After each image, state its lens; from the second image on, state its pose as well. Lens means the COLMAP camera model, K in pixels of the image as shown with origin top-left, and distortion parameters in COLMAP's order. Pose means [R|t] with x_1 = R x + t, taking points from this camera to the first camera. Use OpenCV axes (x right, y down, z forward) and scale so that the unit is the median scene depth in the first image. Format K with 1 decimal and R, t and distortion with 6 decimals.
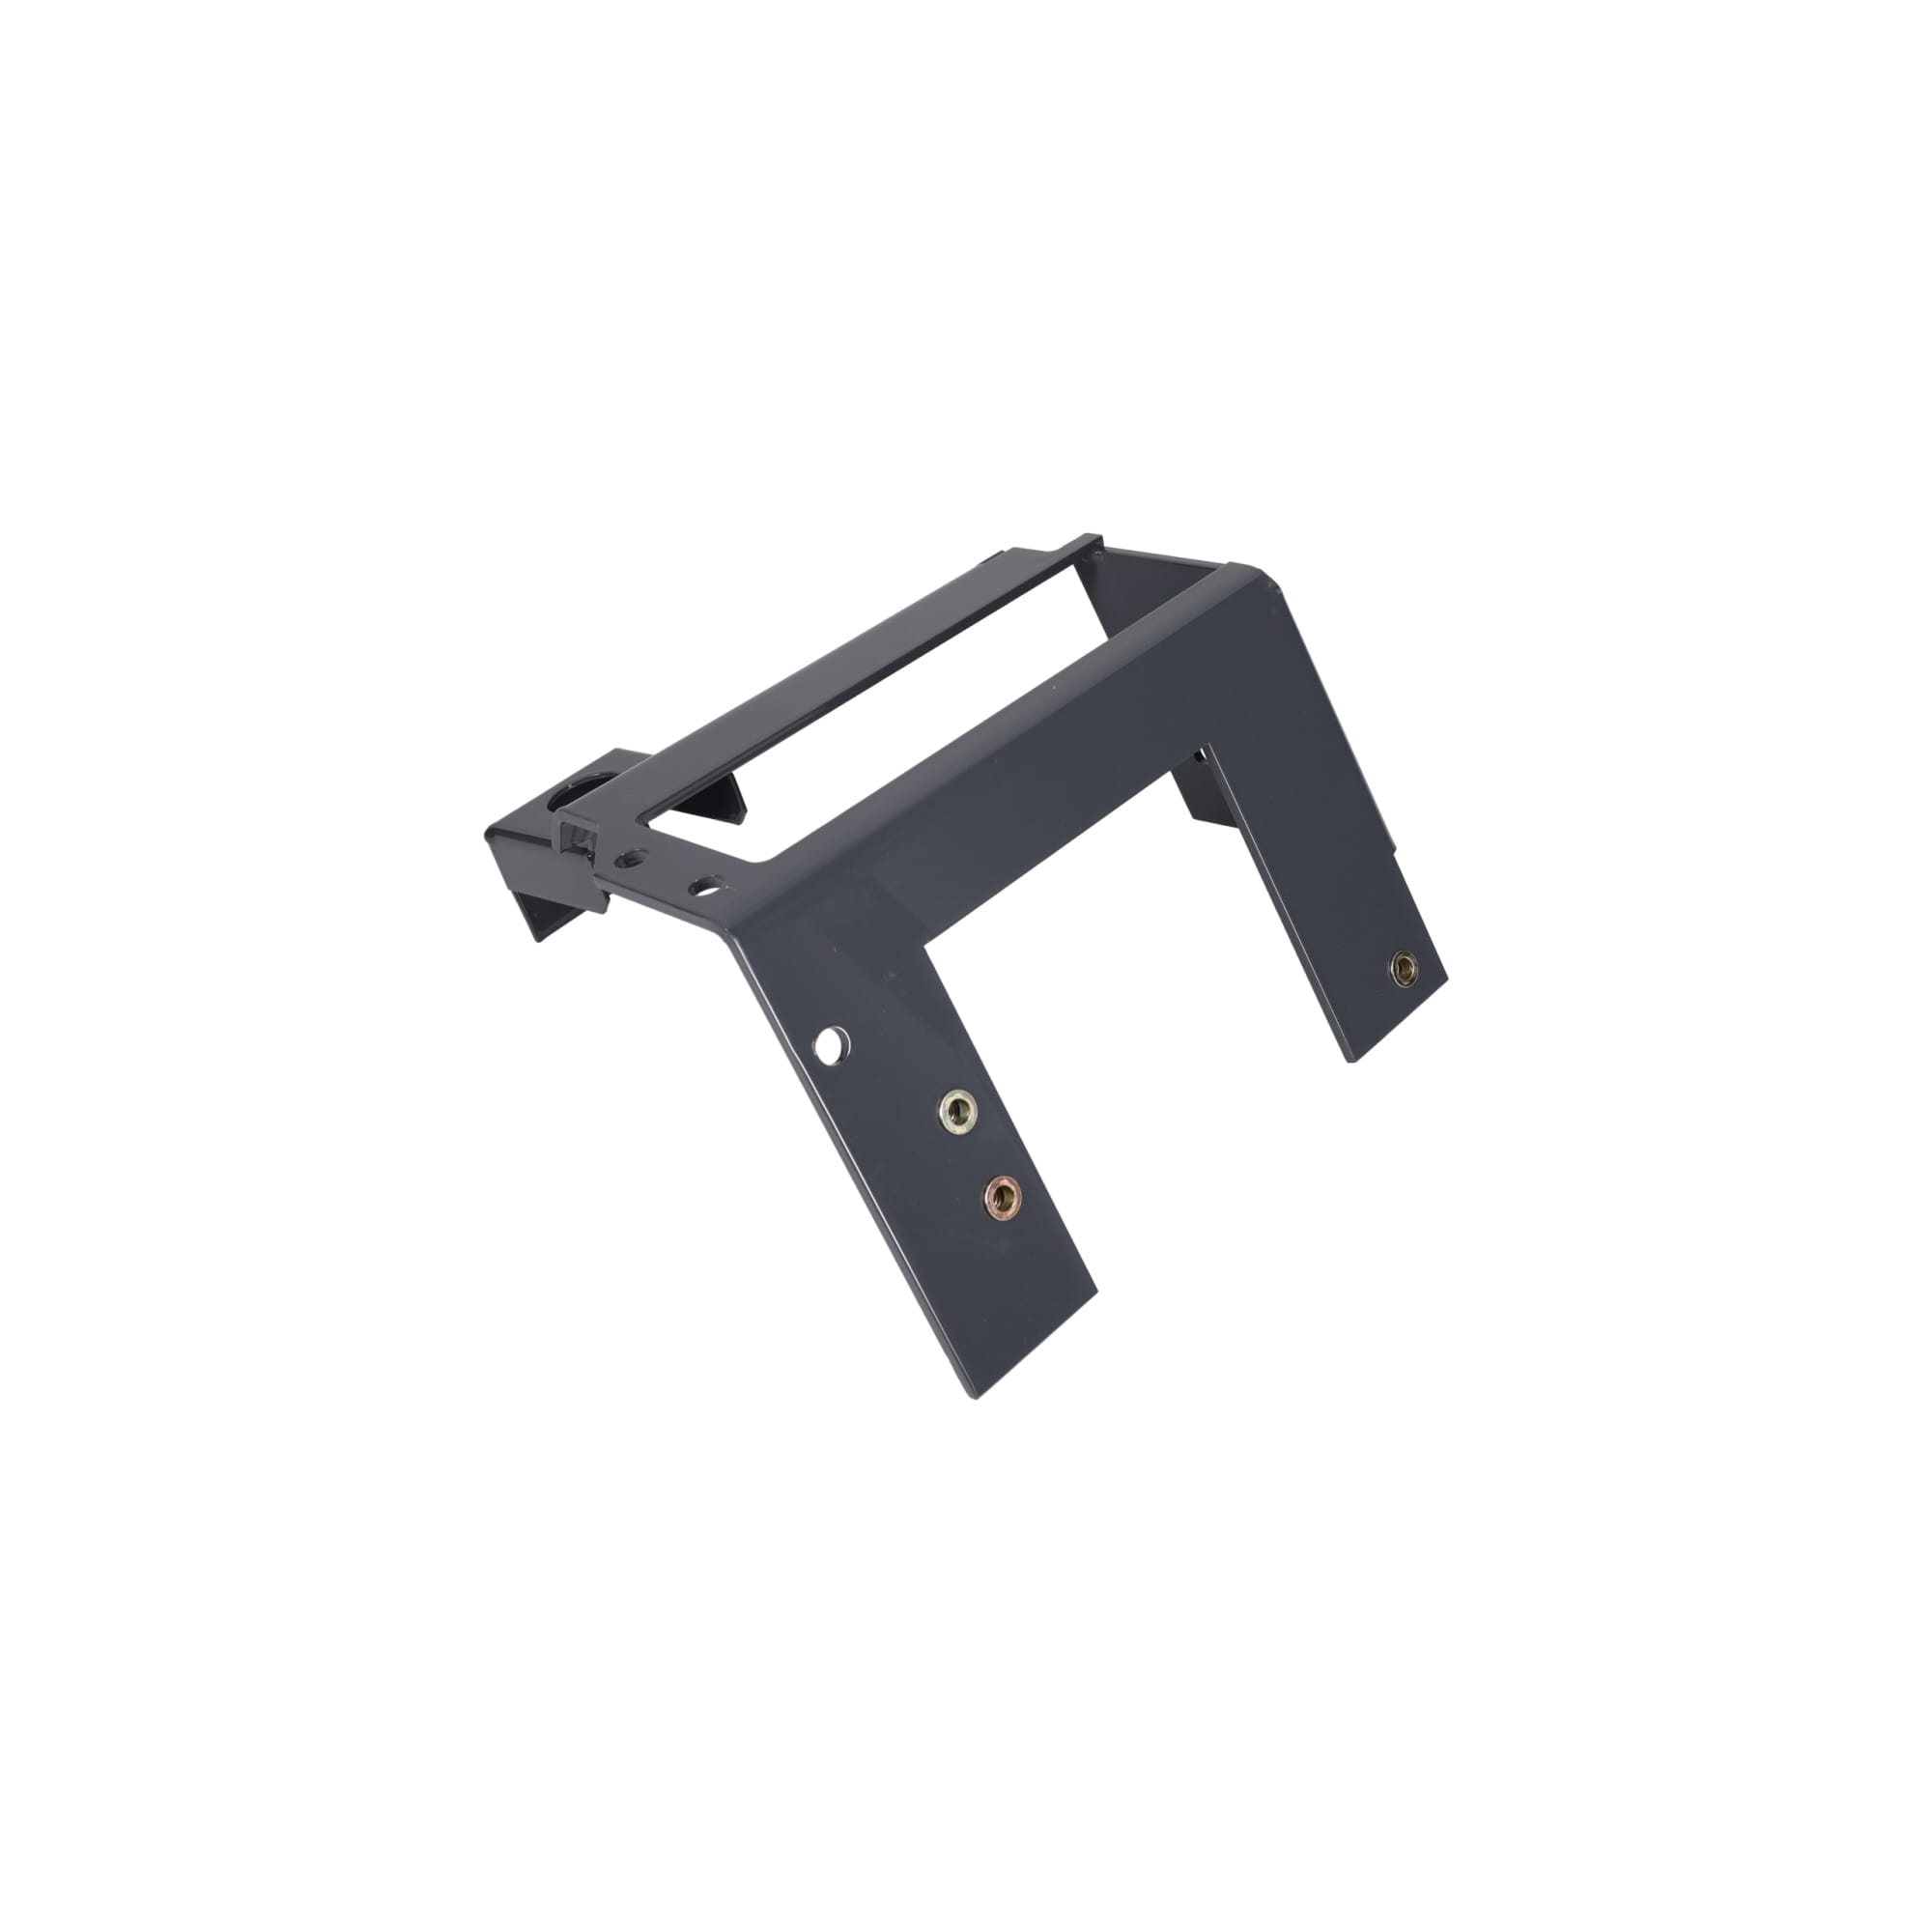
lens RADIAL K [[2211.6, 0, 966.0], [0, 2211.6, 966.0], [0, 0, 1]] dist [-0.000343, 0.000126]
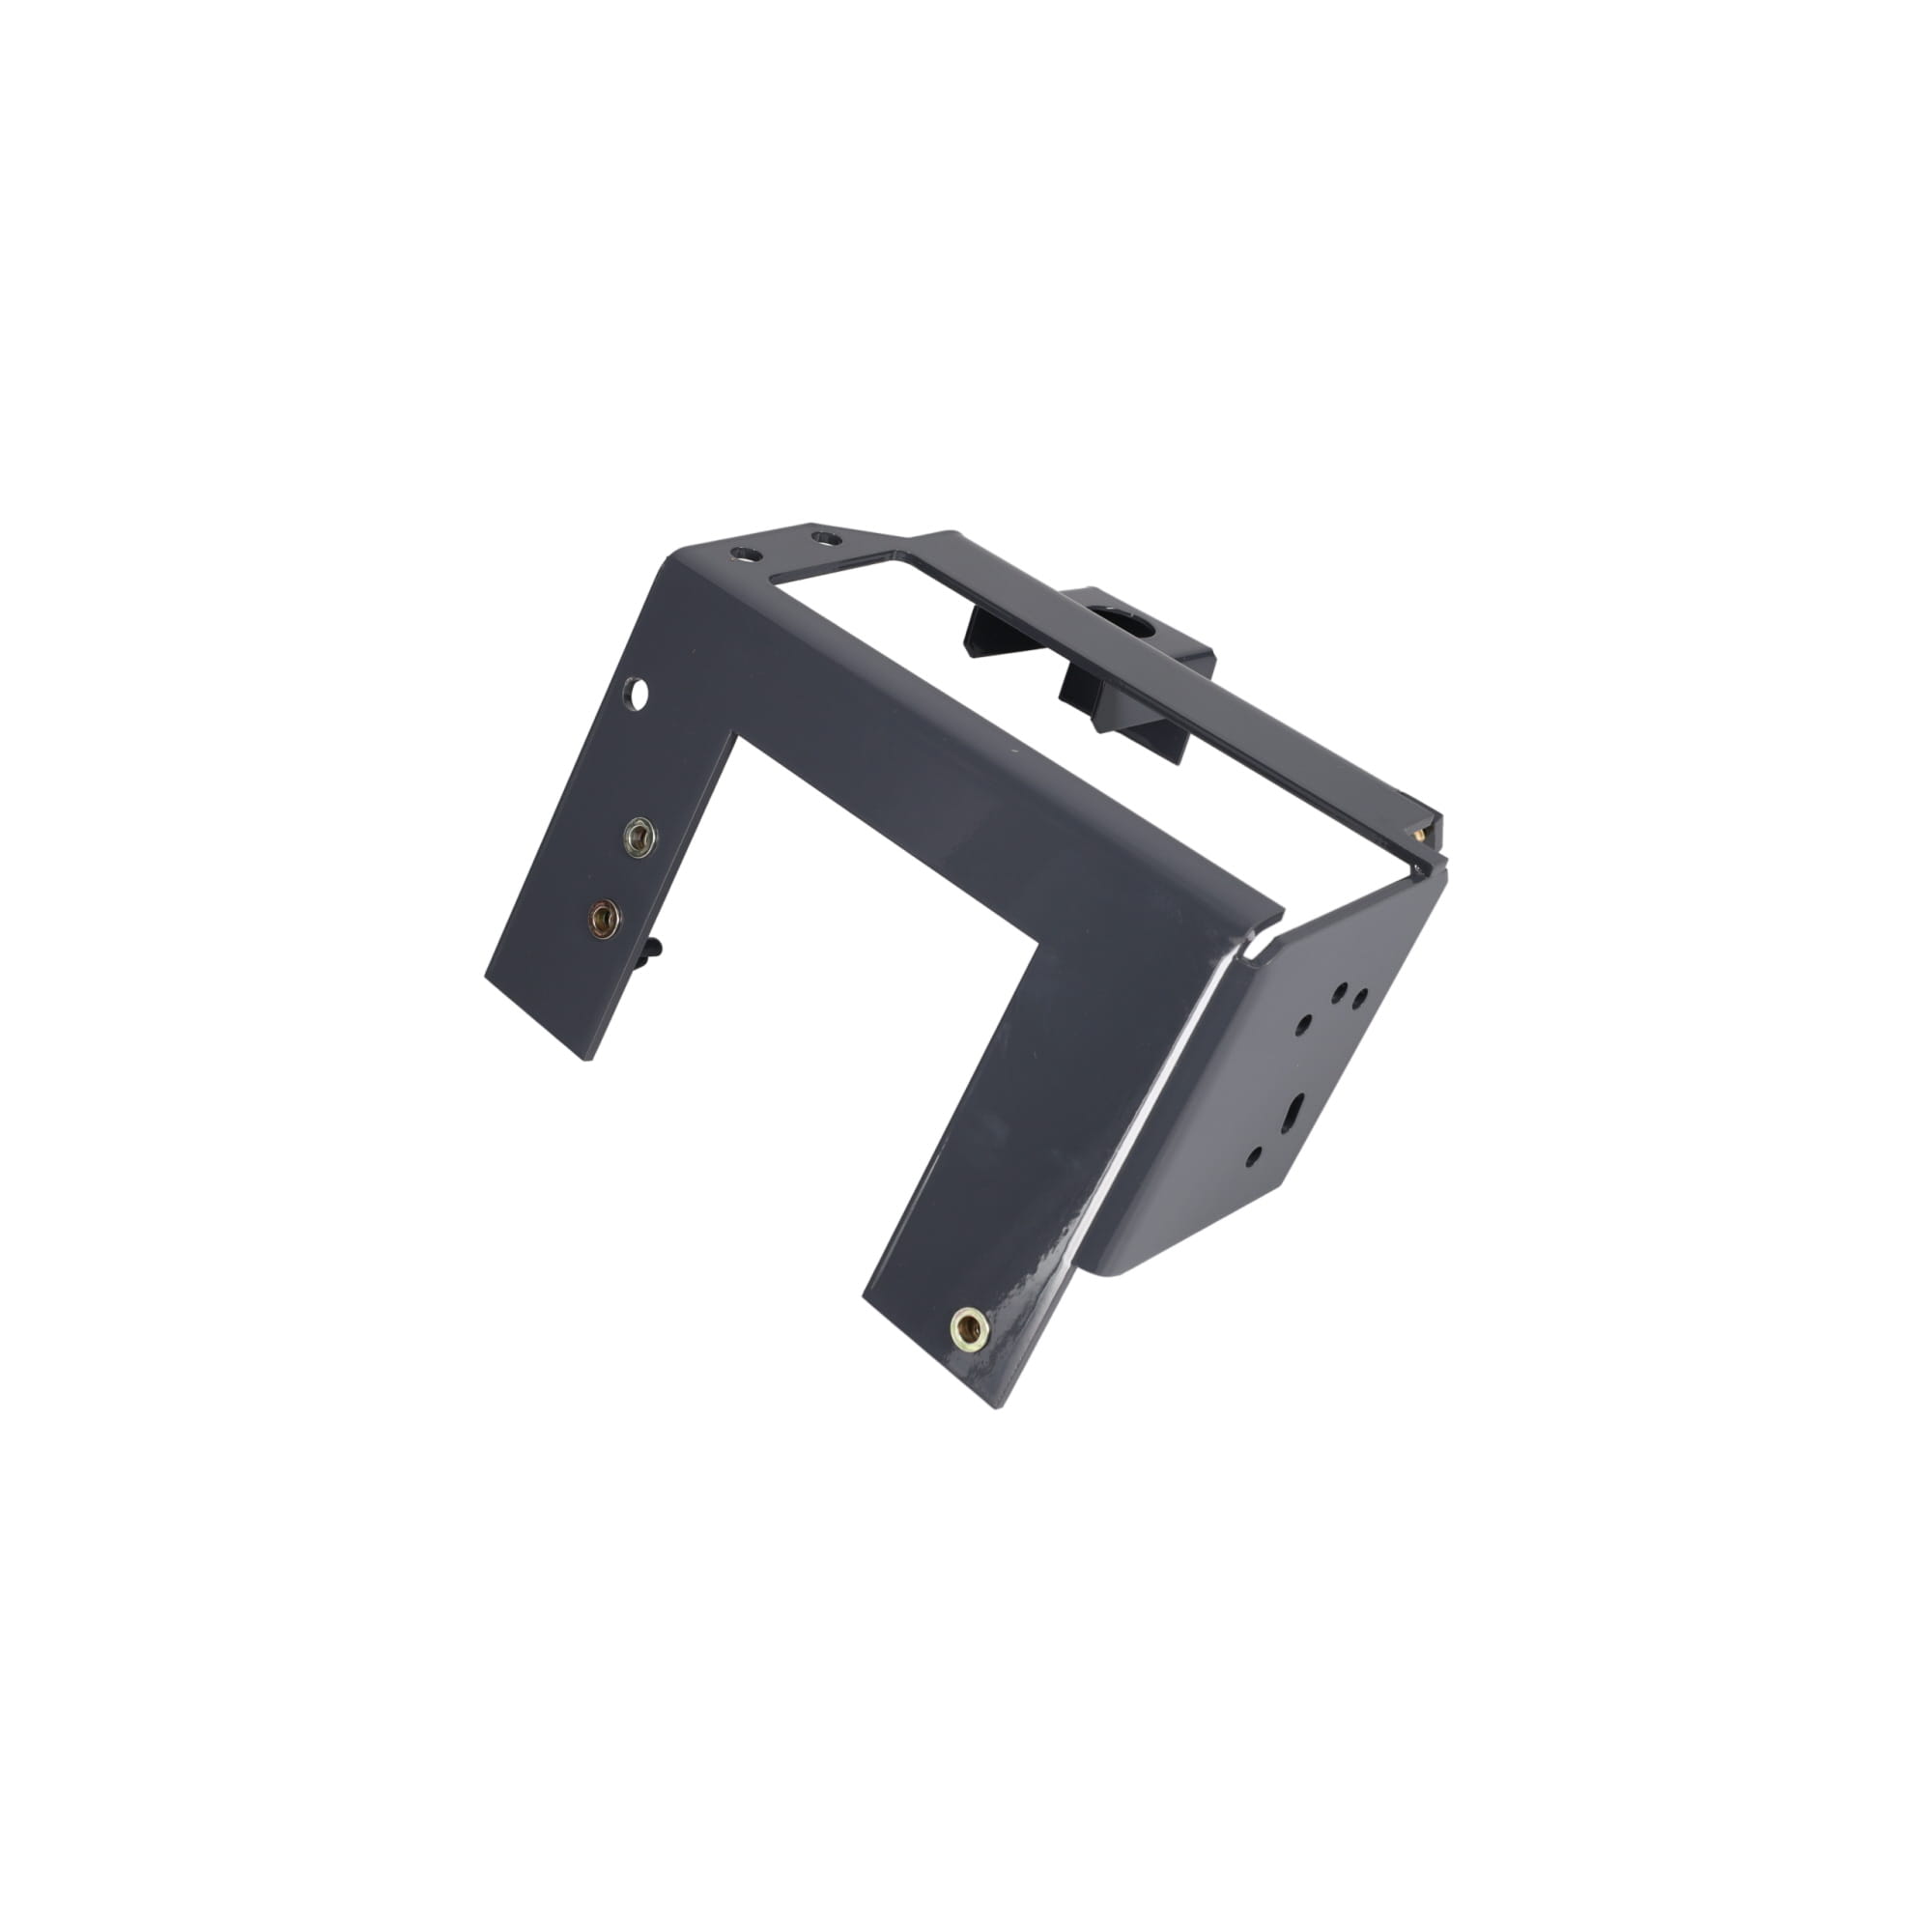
lens RADIAL K [[2211.6, 0, 966.0], [0, 2211.6, 966.0], [0, 0, 1]] dist [-0.000343, 0.000126]
pose [[-0.055325, 0.690924, -0.720807, 0.808533], [-0.671767, 0.508333, 0.538820, -0.592010], [0.738694, 0.514024, 0.436017, 0.650583]]
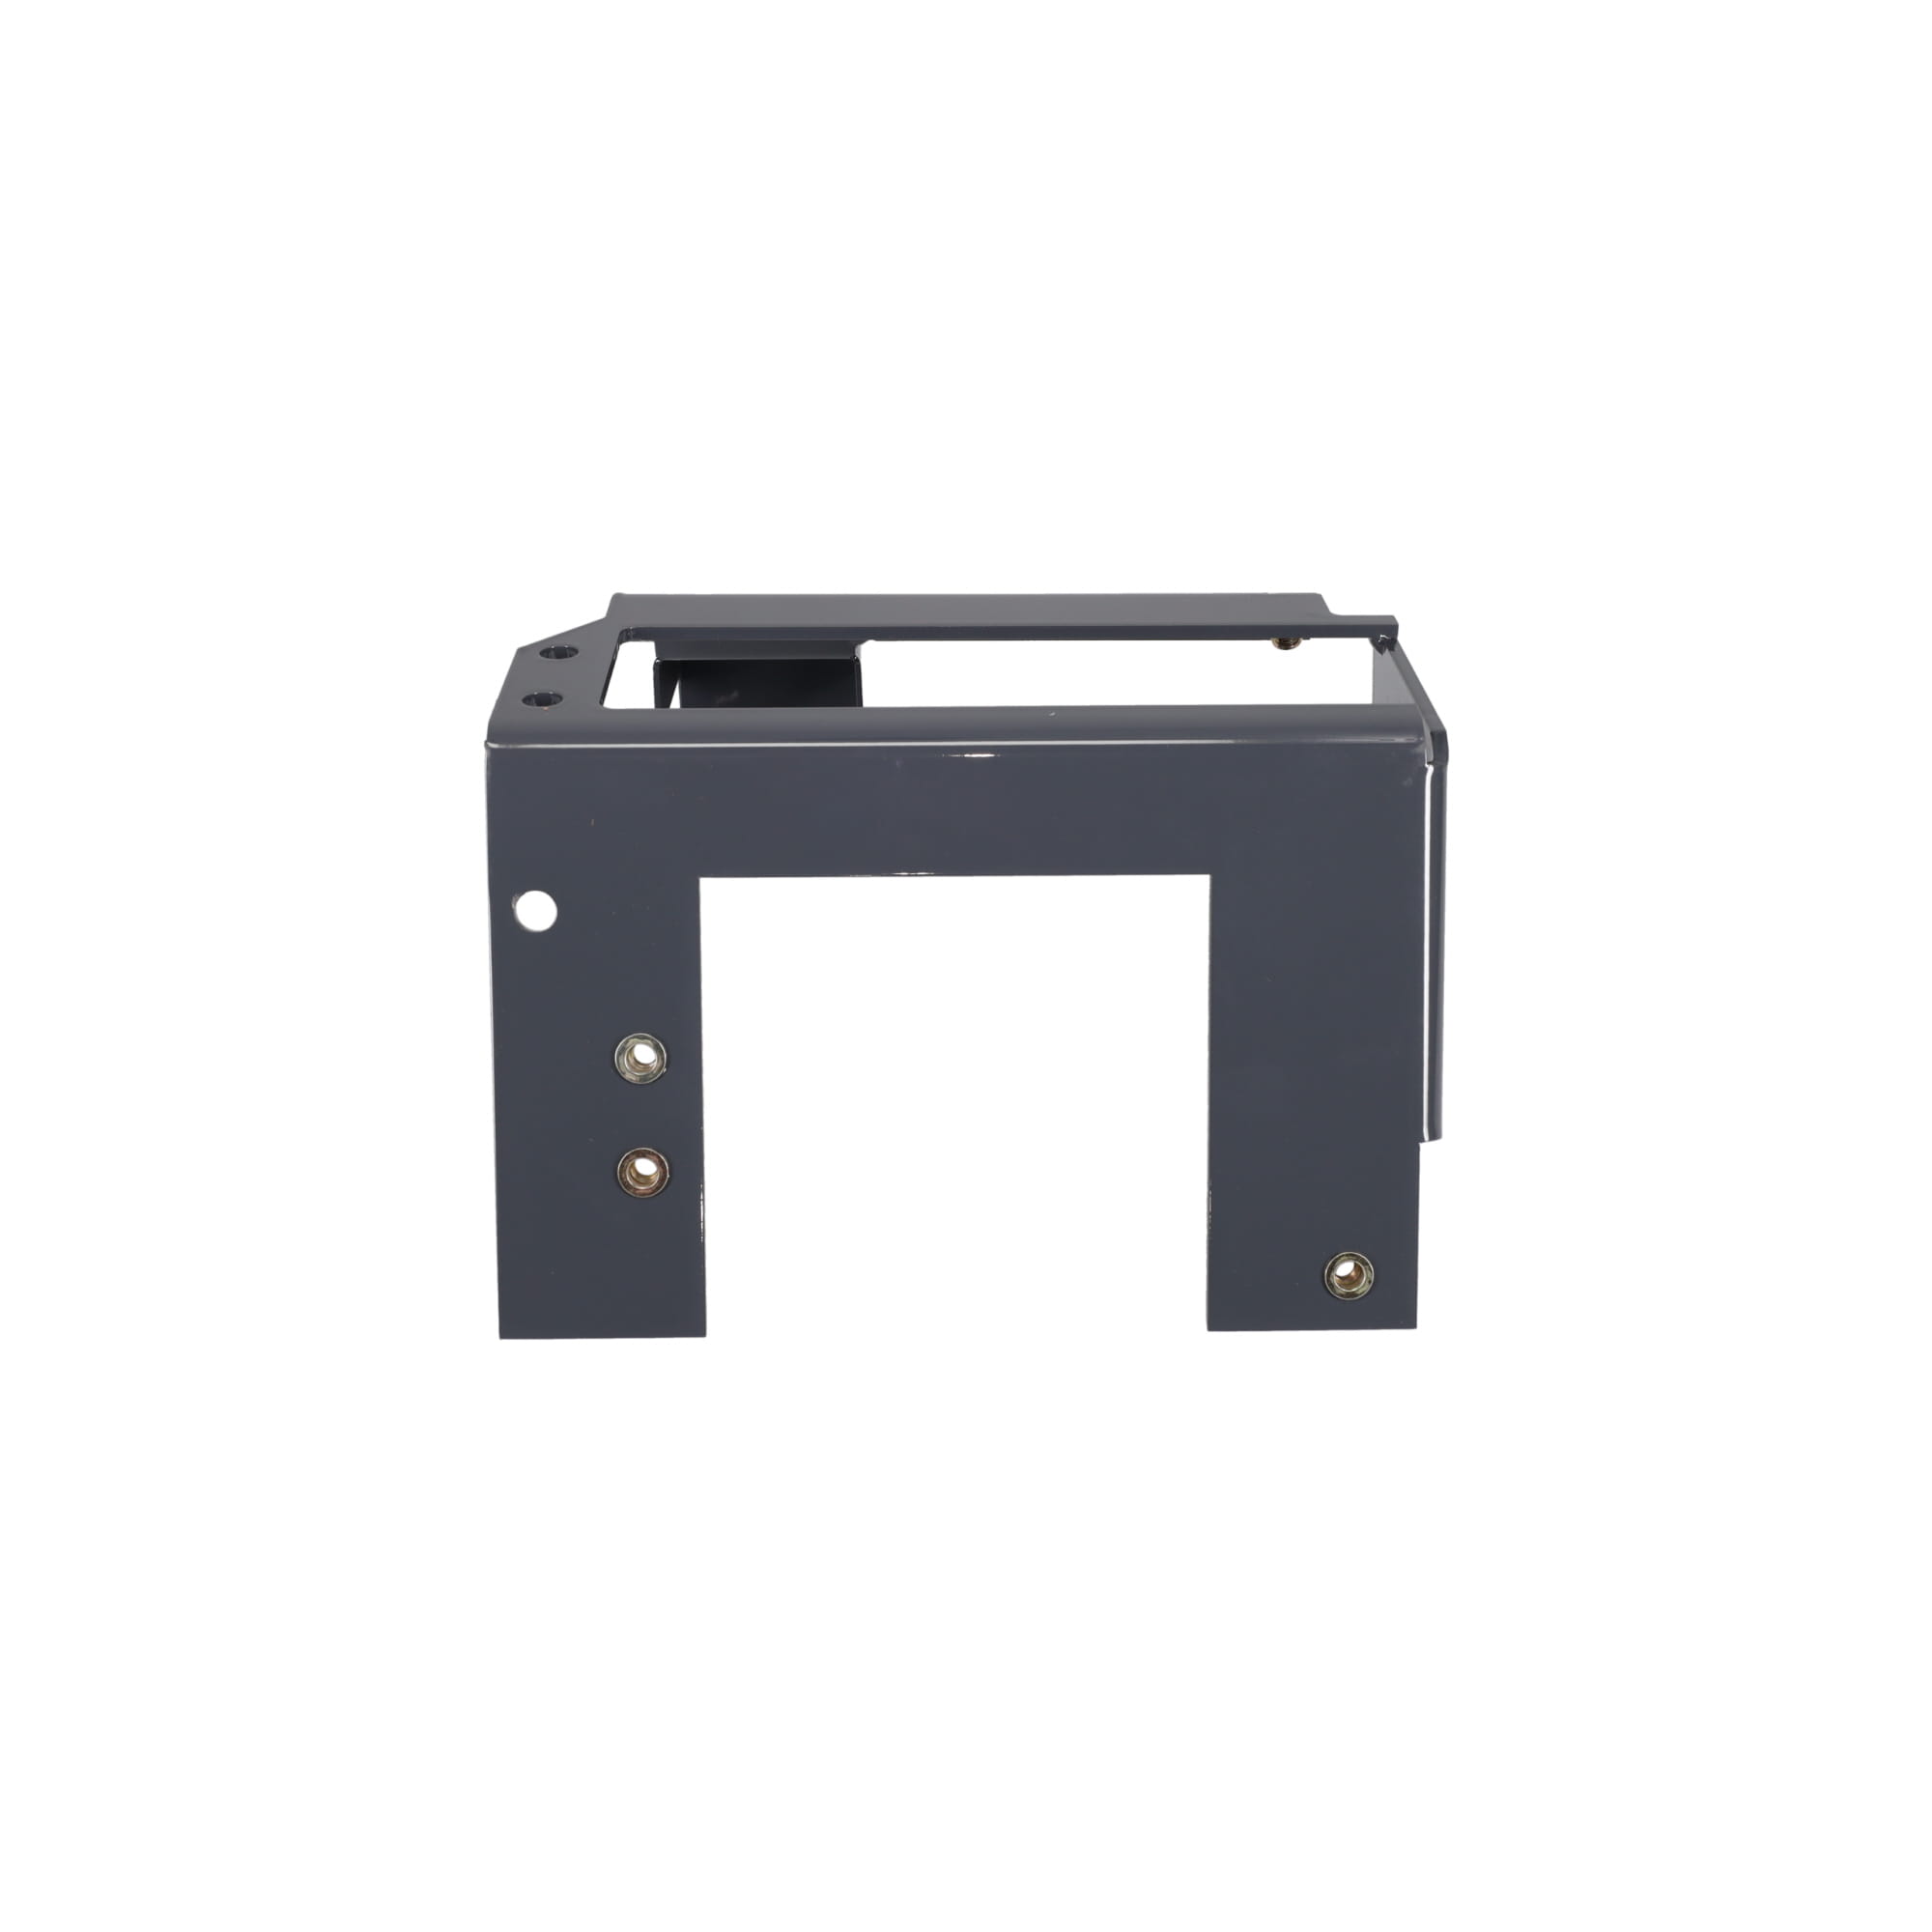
lens RADIAL K [[2211.6, 0, 966.0], [0, 2211.6, 966.0], [0, 0, 1]] dist [-0.000343, 0.000126]
pose [[0.684838, 0.499044, -0.530991, 0.527213], [-0.487035, 0.855491, 0.175875, -0.181513], [0.542028, 0.138165, 0.828925, 0.319419]]
